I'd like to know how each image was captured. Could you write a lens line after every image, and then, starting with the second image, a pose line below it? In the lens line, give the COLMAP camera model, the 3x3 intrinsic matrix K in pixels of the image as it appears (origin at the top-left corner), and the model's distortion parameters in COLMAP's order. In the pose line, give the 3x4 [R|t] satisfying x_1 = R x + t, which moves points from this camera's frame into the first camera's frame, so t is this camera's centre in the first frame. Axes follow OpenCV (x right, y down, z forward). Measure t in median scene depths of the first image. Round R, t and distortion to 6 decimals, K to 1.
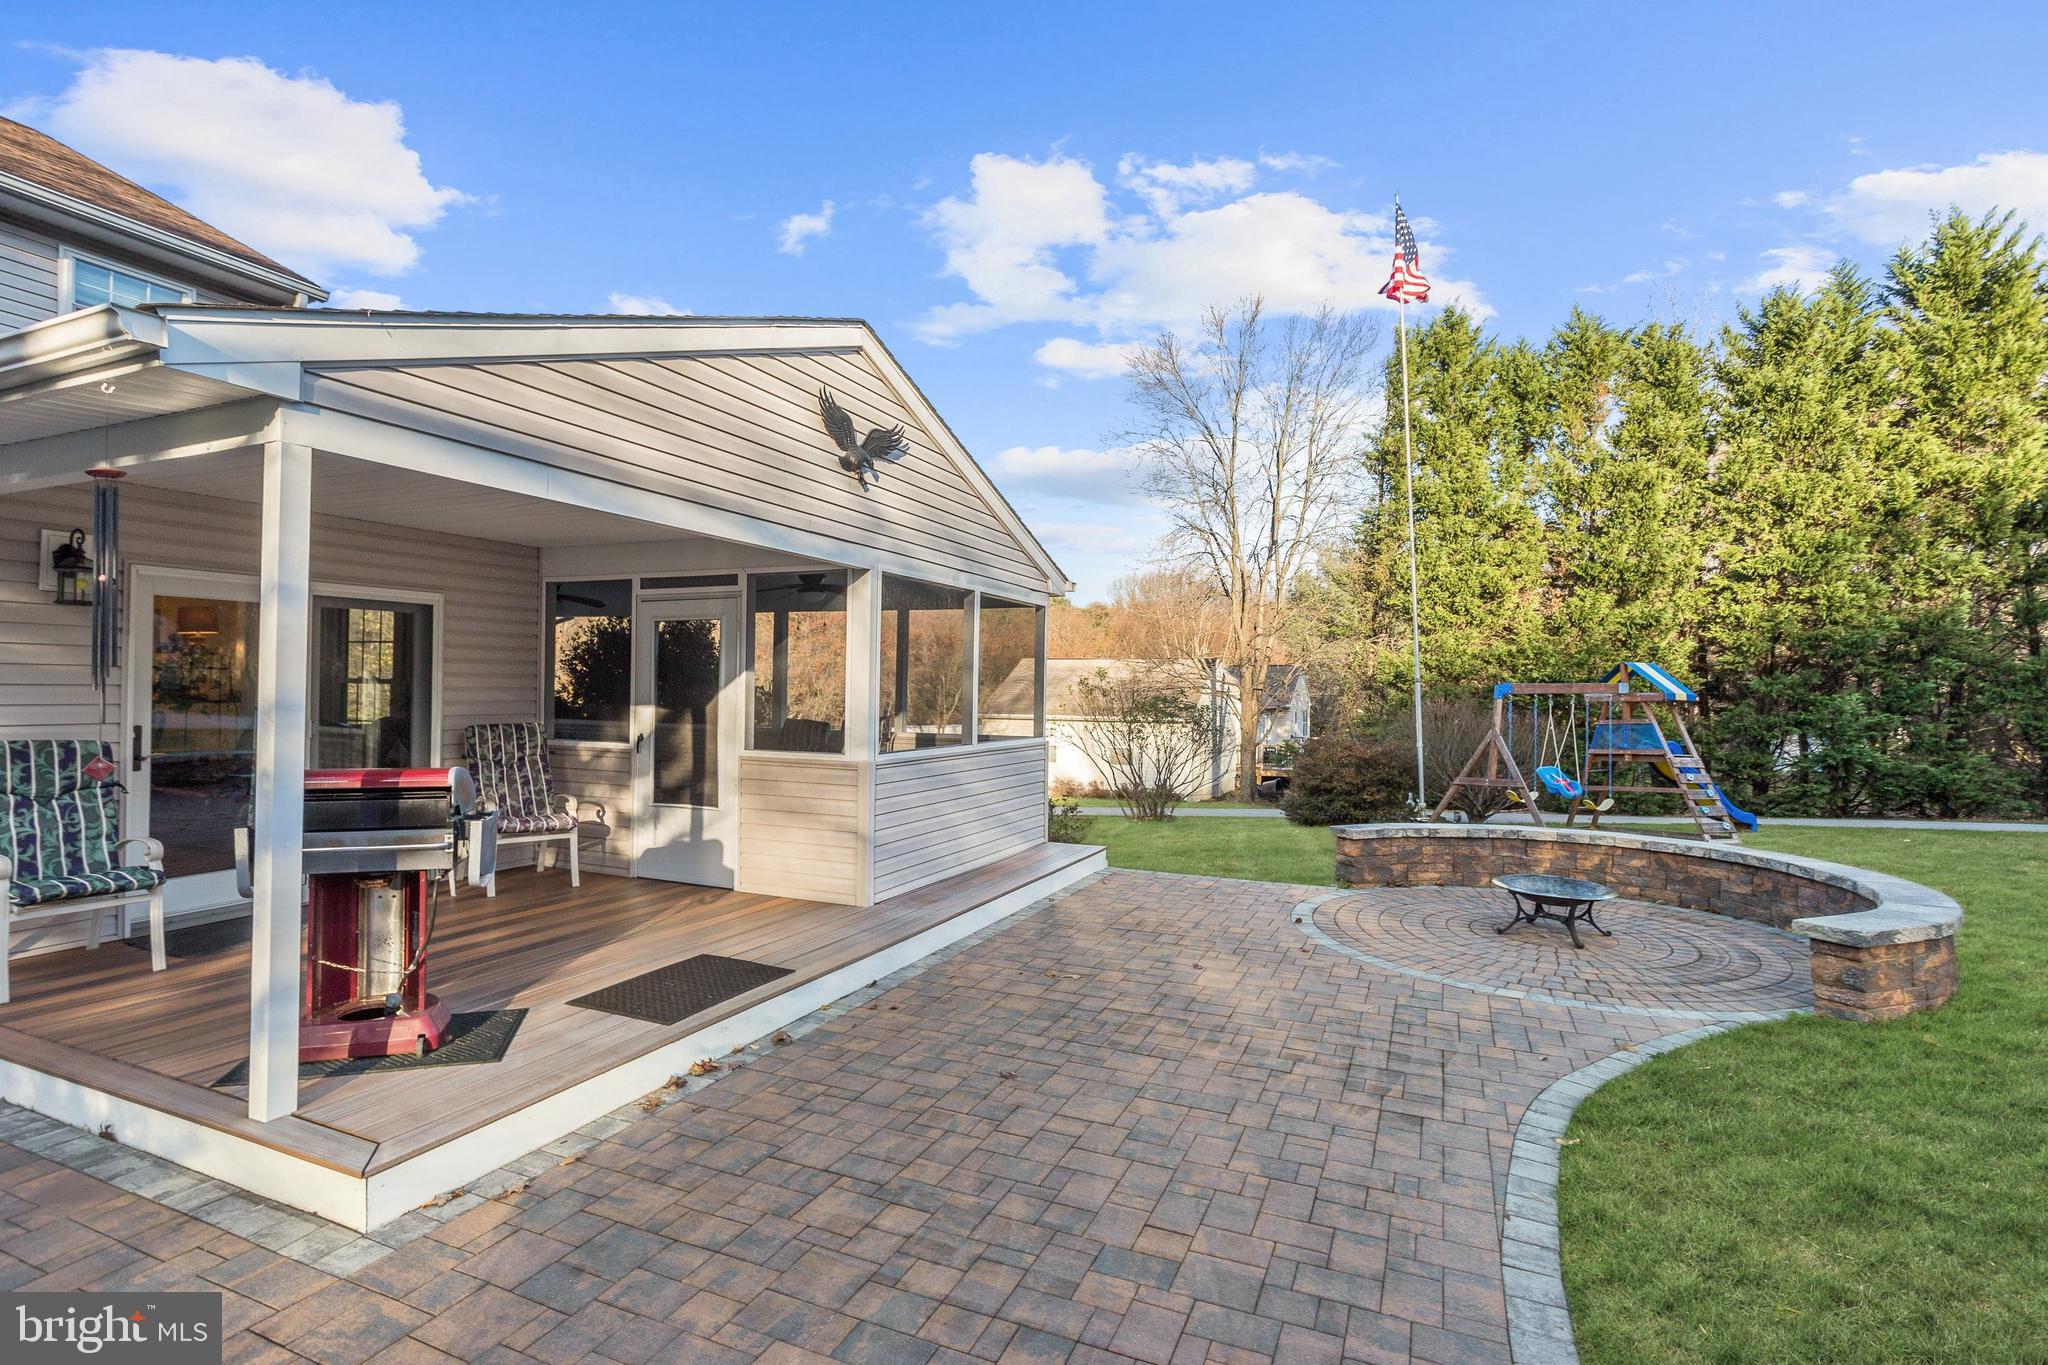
lens RADIAL K [[1000.9, 0, 1003.4], [0, 1000.9, 669.5], [0, 0, 1]] dist [-0.013559, 0.000541]
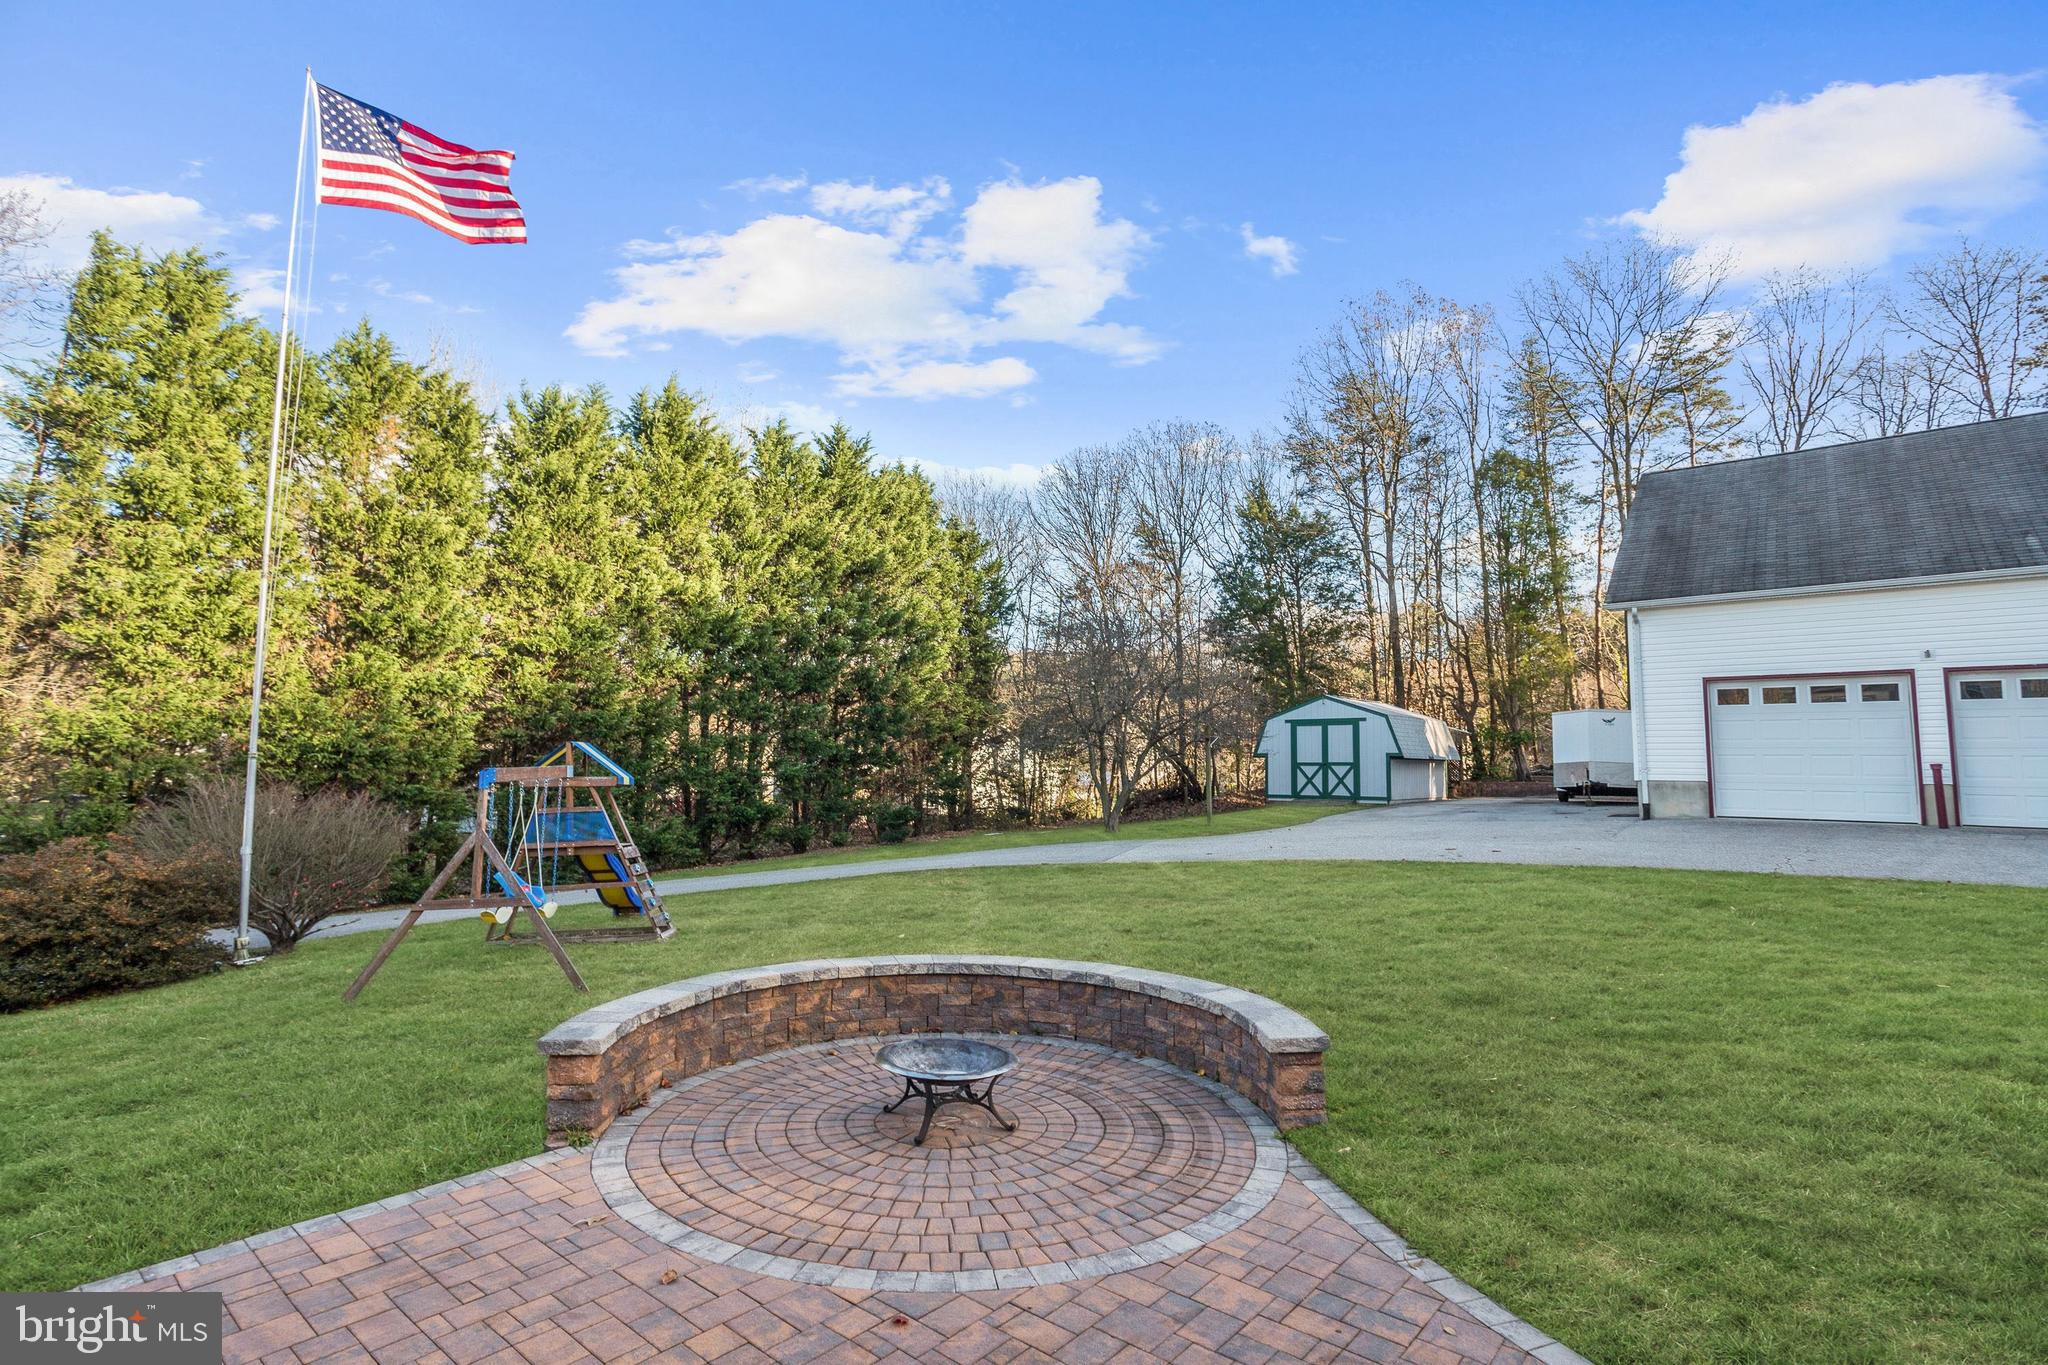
lens RADIAL K [[988.6, 0, 1007.0], [0, 988.6, 679.7], [0, 0, 1]] dist [-0.055122, 0.033992]
pose [[0.280514, 0.076104, 0.956828, -0.152975], [-0.028727, 0.997071, -0.070883, -0.018649], [-0.959420, -0.007603, 0.281879, 0.605142]]
